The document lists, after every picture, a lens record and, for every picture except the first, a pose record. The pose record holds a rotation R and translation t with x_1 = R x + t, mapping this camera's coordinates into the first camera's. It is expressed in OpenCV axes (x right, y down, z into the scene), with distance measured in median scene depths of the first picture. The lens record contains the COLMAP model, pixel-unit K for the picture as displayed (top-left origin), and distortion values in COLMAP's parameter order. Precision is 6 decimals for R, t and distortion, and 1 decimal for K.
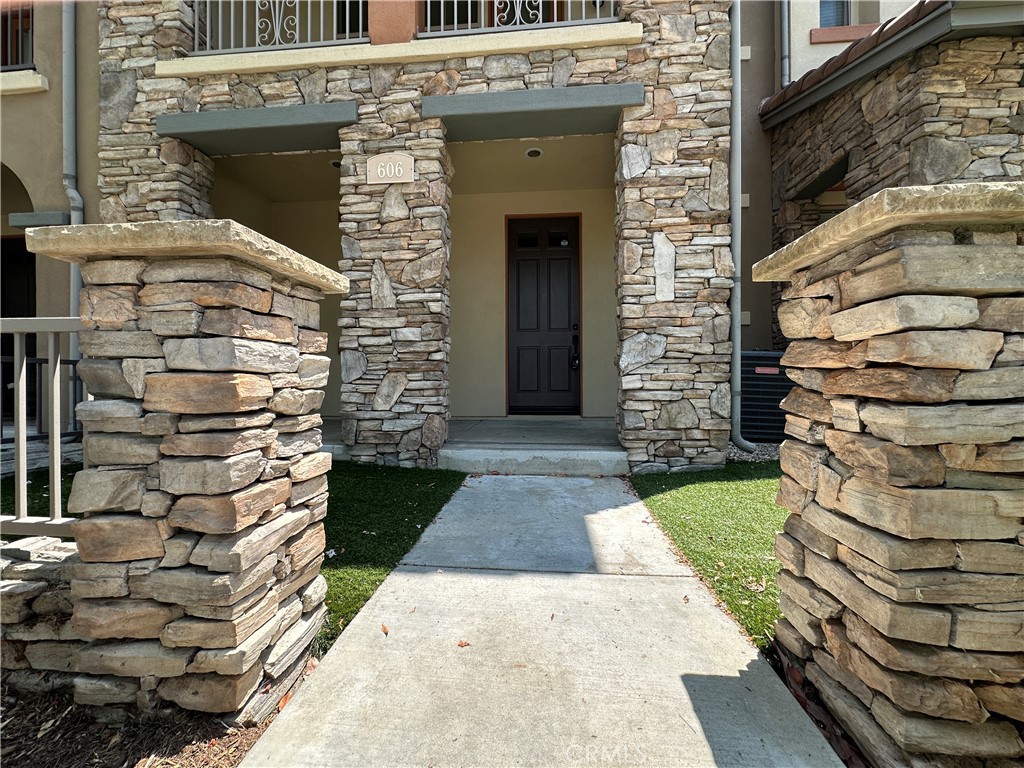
lens RADIAL K [[408.7, 0, 510.6], [0, 408.7, 381.7], [0, 0, 1]] dist [-0.002640, -0.000383]
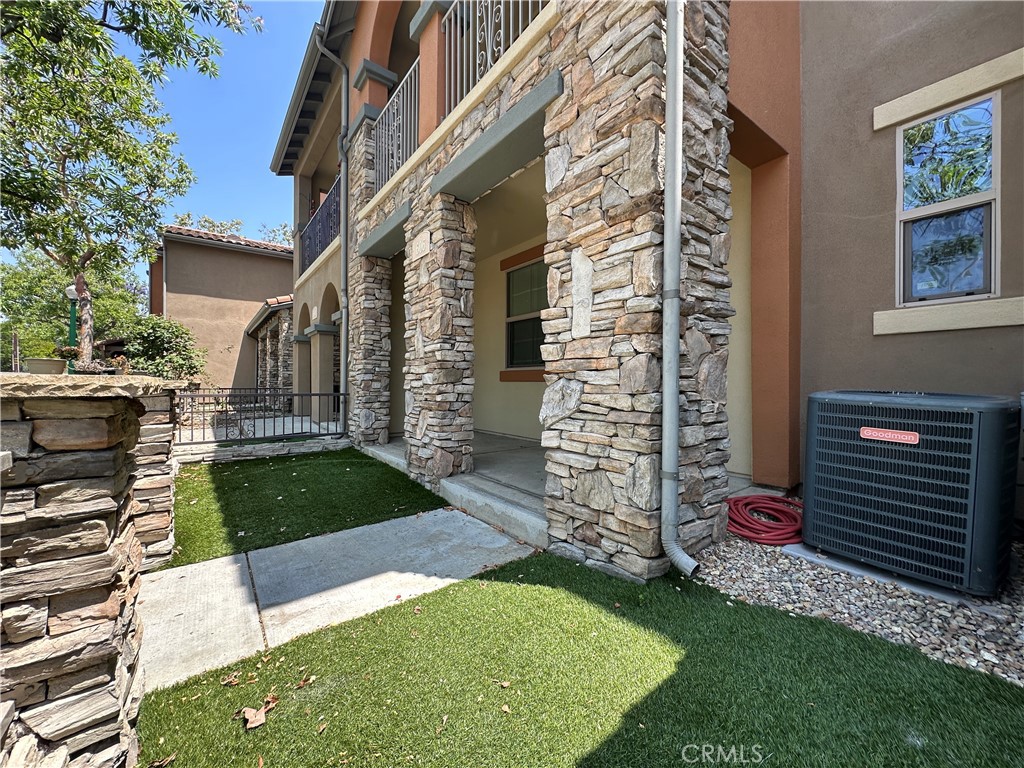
lens RADIAL K [[408.7, 0, 511.0], [0, 408.7, 382.1], [0, 0, 1]] dist [-0.002640, -0.000383]
pose [[0.668663, 0.002678, -0.743561, 0.822931], [-0.004259, 0.999991, -0.000229, -0.108705], [0.743554, 0.003320, 0.668668, 0.378069]]
